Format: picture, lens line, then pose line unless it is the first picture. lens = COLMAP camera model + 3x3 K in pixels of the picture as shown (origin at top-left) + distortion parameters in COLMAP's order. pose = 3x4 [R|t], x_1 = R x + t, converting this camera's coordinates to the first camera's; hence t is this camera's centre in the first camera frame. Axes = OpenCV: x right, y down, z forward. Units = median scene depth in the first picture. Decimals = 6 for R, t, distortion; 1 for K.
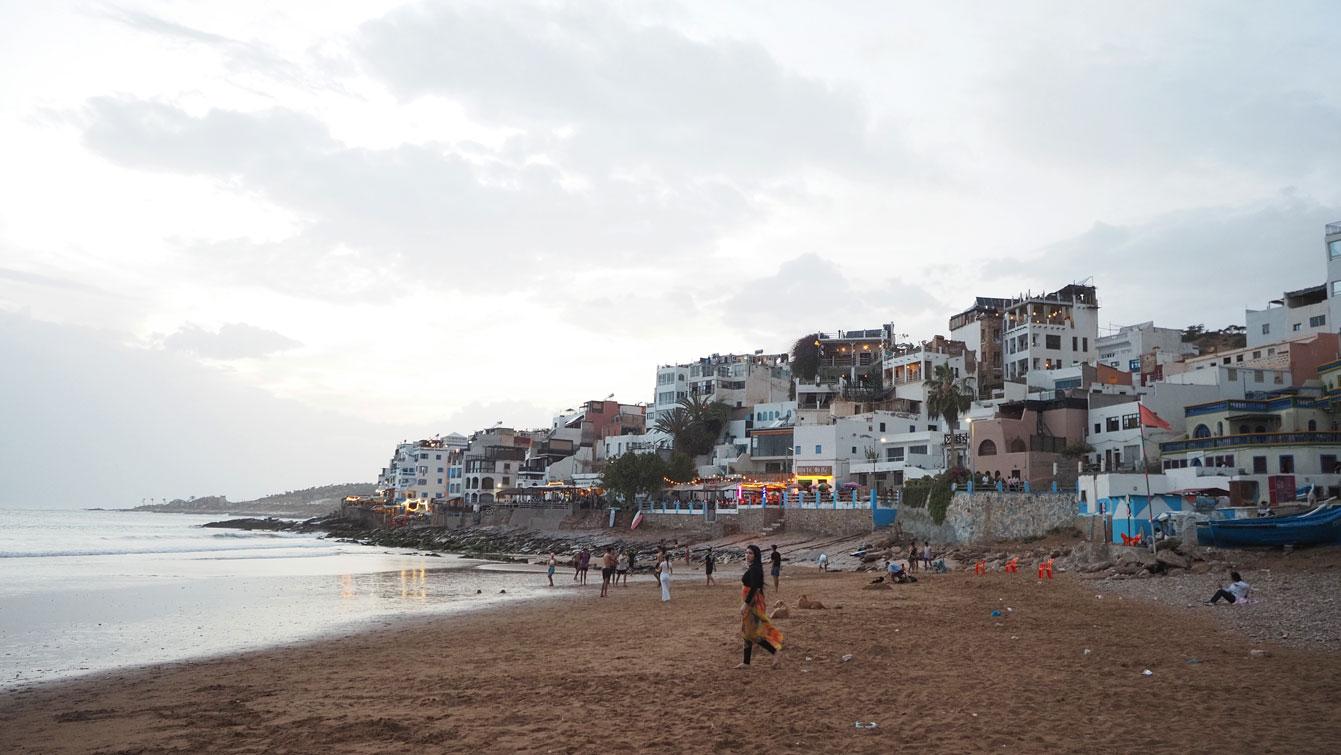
lens RADIAL K [[986.1, 0, 692.8], [0, 986.1, 375.3], [0, 0, 1]] dist [-0.005796, -0.003726]
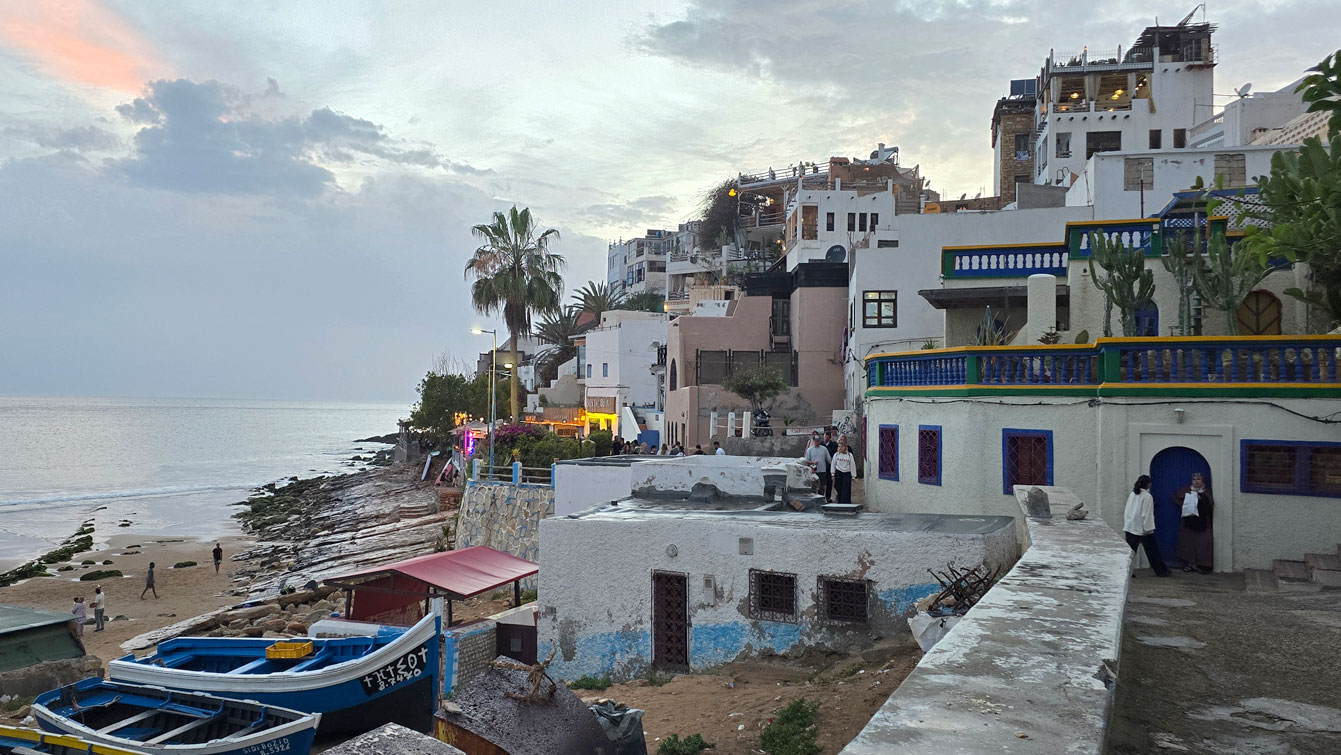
lens RADIAL K [[986.1, 0, 692.8], [0, 986.1, 375.3], [0, 0, 1]] dist [-0.005796, -0.003726]
pose [[0.891004, -0.015361, -0.453736, 0.388631], [0.069346, 0.992305, 0.102581, 0.016843], [0.448669, -0.122864, 0.885212, 0.414367]]
